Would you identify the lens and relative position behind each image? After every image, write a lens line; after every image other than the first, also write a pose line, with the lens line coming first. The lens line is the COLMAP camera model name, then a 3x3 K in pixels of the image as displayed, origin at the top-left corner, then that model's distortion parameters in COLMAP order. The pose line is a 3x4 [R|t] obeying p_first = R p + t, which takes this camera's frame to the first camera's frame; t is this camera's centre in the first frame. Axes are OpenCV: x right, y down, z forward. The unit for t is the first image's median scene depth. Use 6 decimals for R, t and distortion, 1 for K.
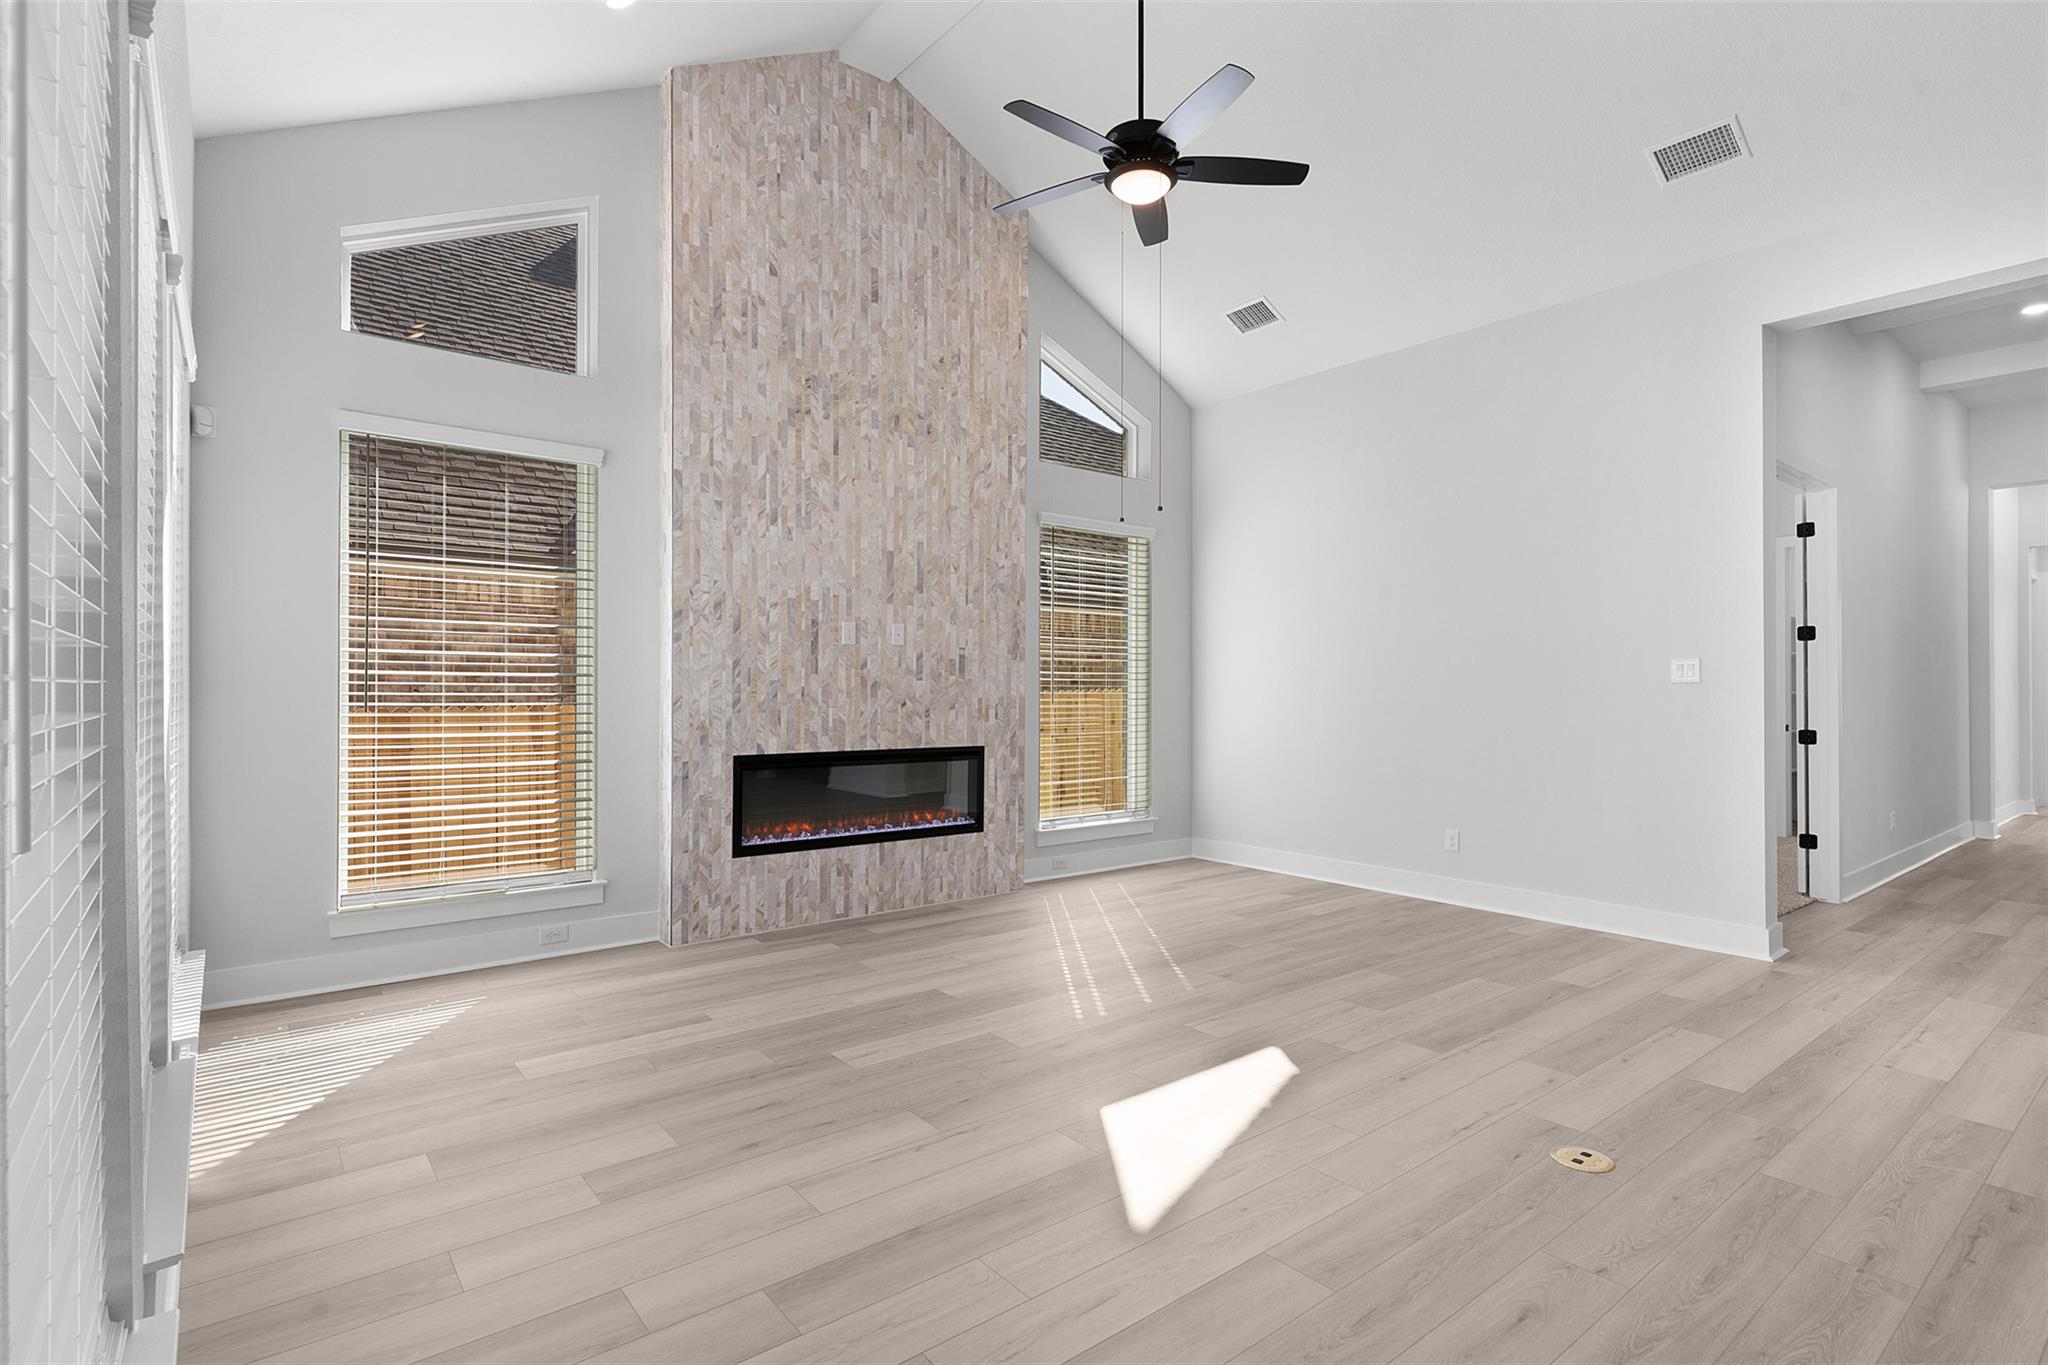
lens RADIAL K [[999.5, 0, 1013.7], [0, 999.5, 680.4], [0, 0, 1]] dist [0.001822, 0.001551]
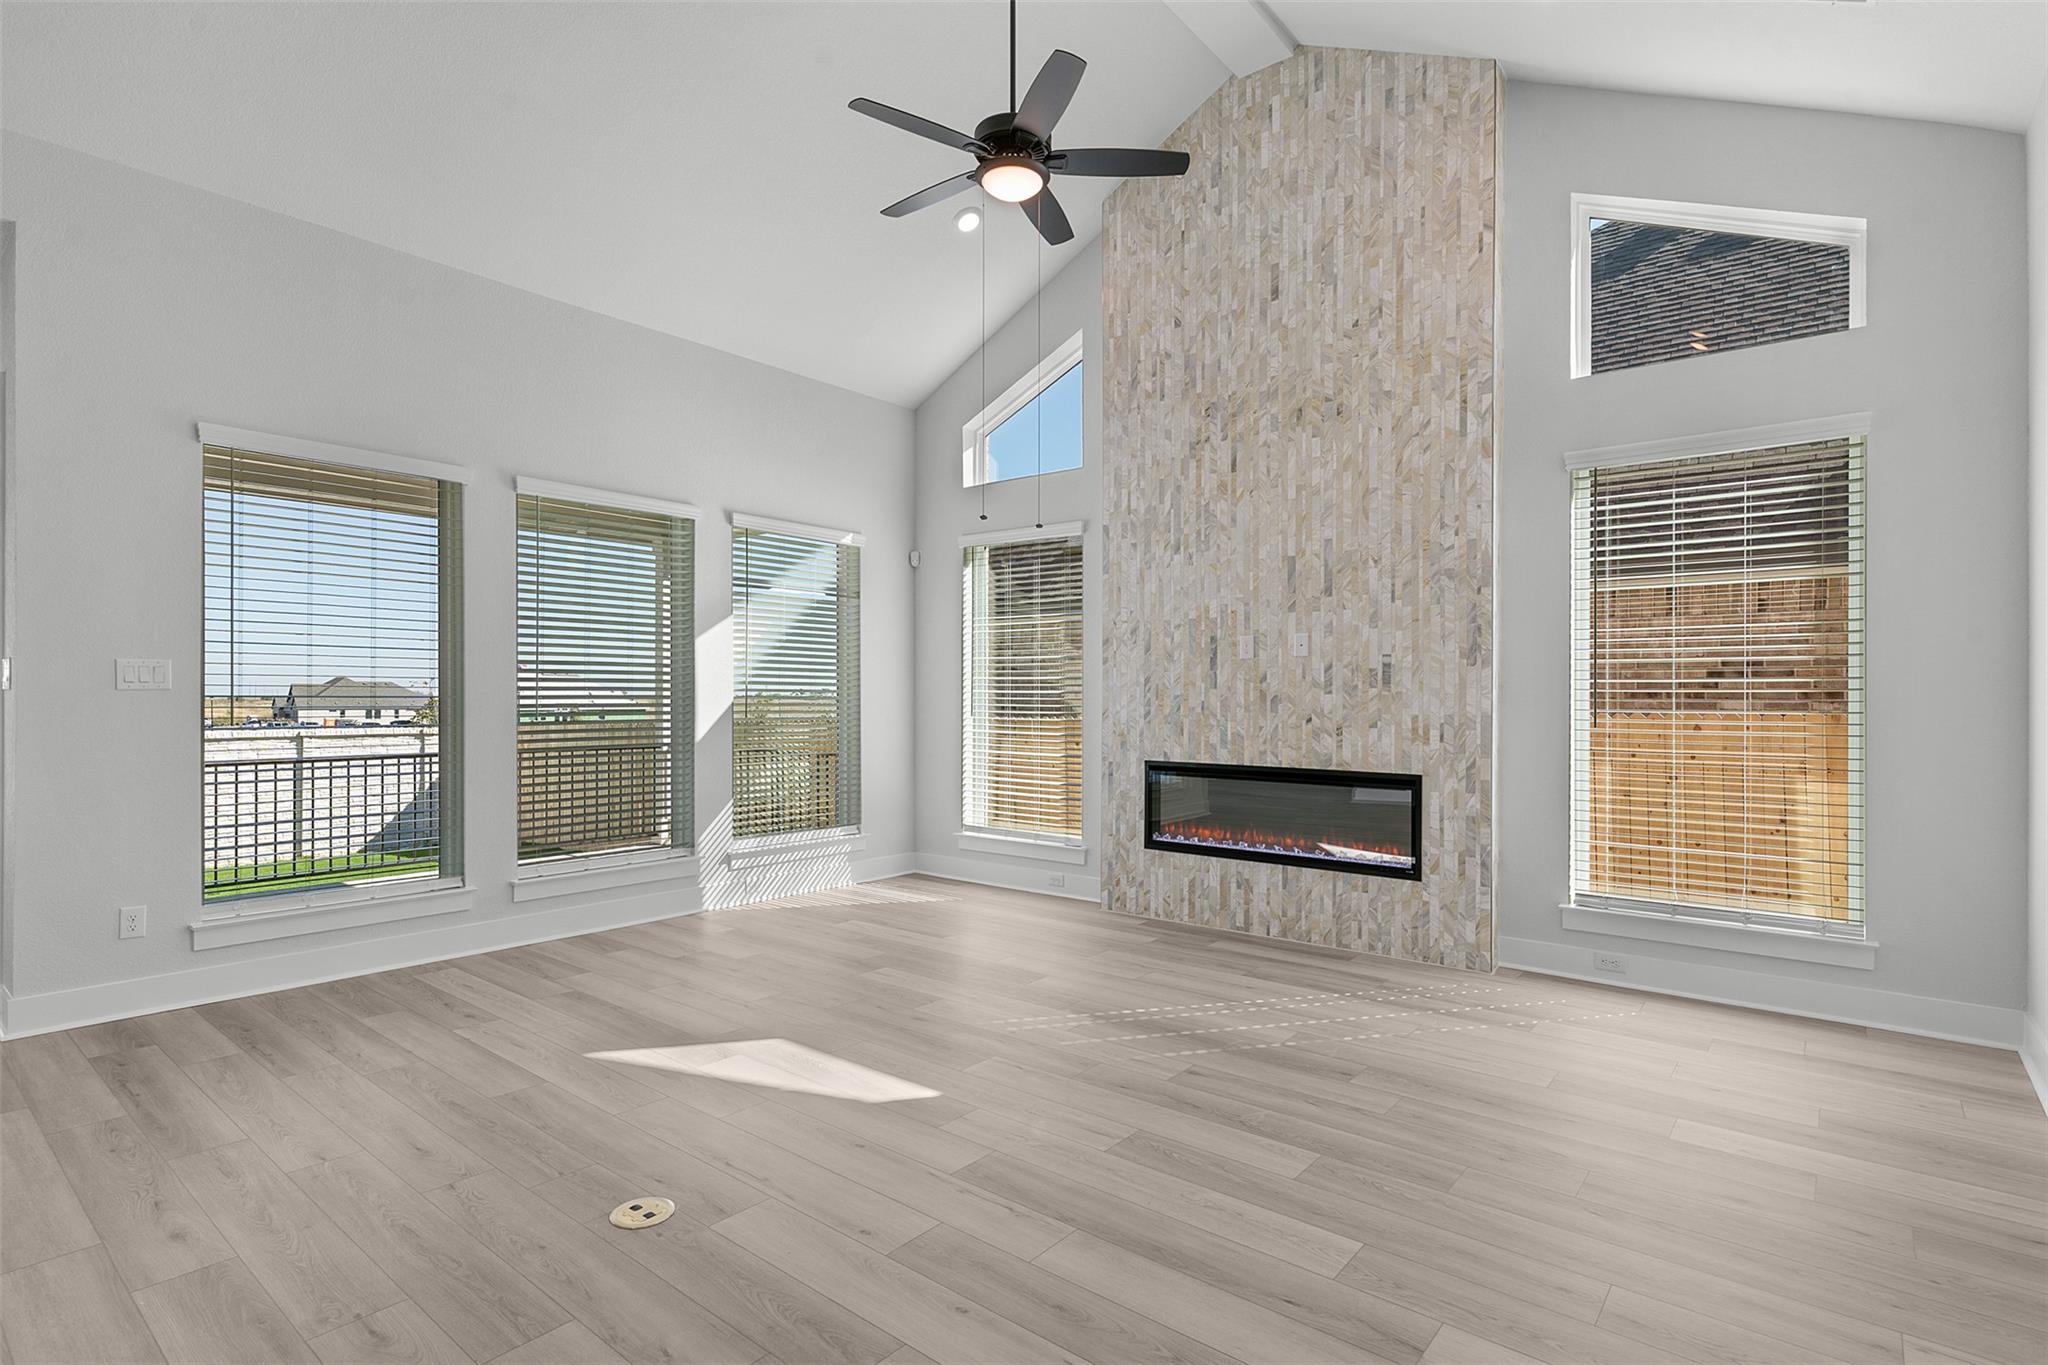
lens RADIAL K [[999.5, 0, 1012.1], [0, 999.5, 697.5], [0, 0, 1]] dist [0.001822, 0.001551]
pose [[0.205083, -0.002653, -0.978741, 0.776664], [0.004398, 0.999989, -0.001789, 0.003816], [0.978735, -0.003938, 0.205092, 0.578314]]
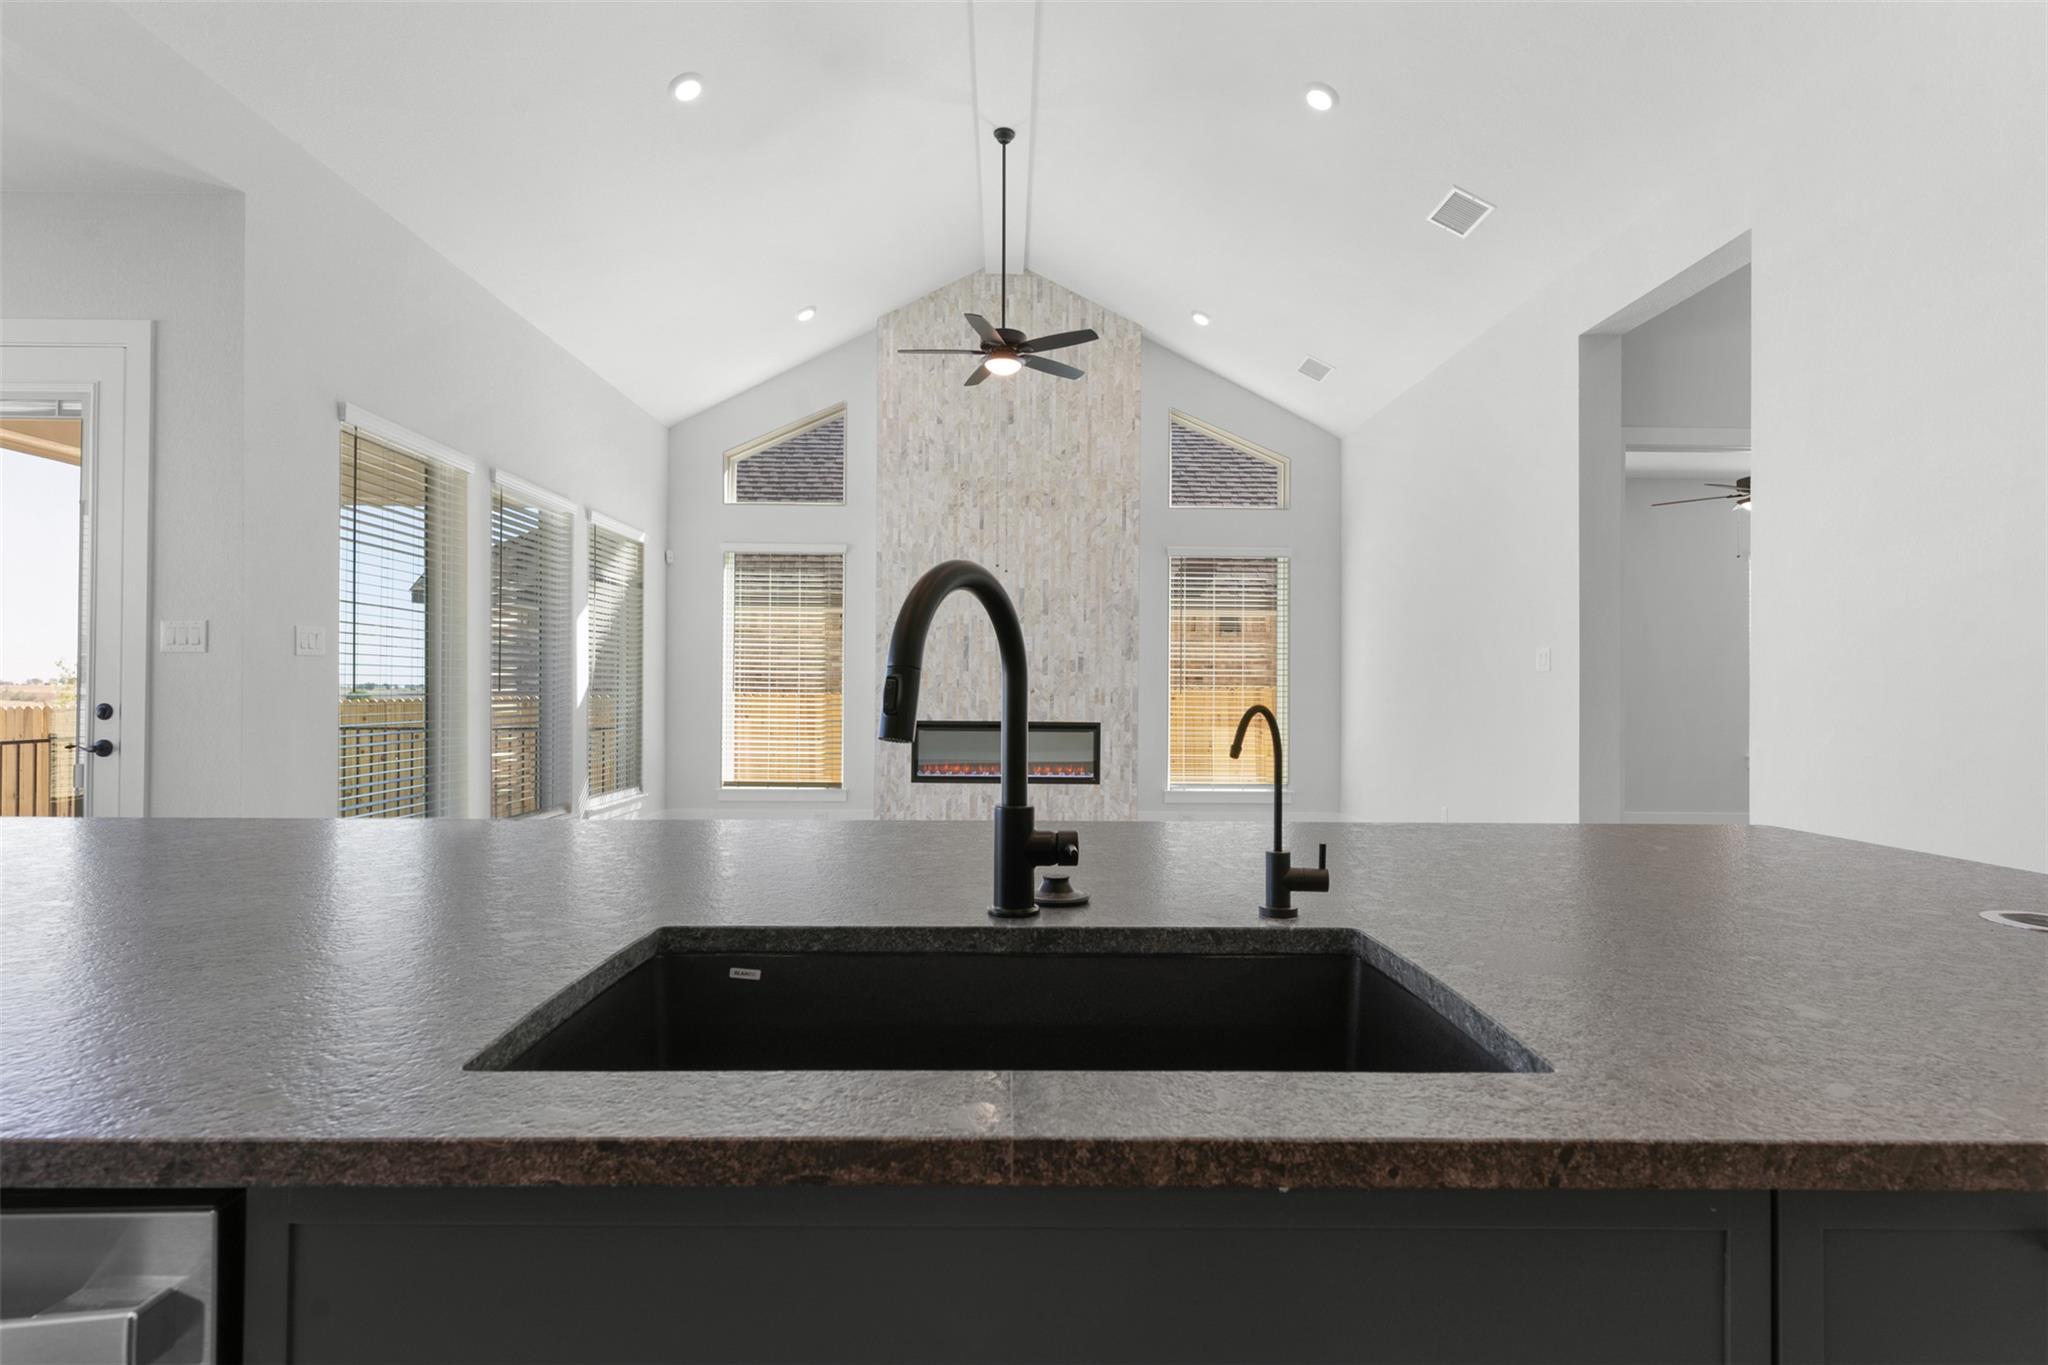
lens RADIAL K [[999.5, 0, 1019.0], [0, 999.5, 677.1], [0, 0, 1]] dist [0.001822, 0.001551]
pose [[0.787948, -0.003922, -0.615729, 0.828265], [-0.000948, 0.999971, -0.007582, 0.015071], [0.615741, 0.006558, 0.787922, -0.182703]]
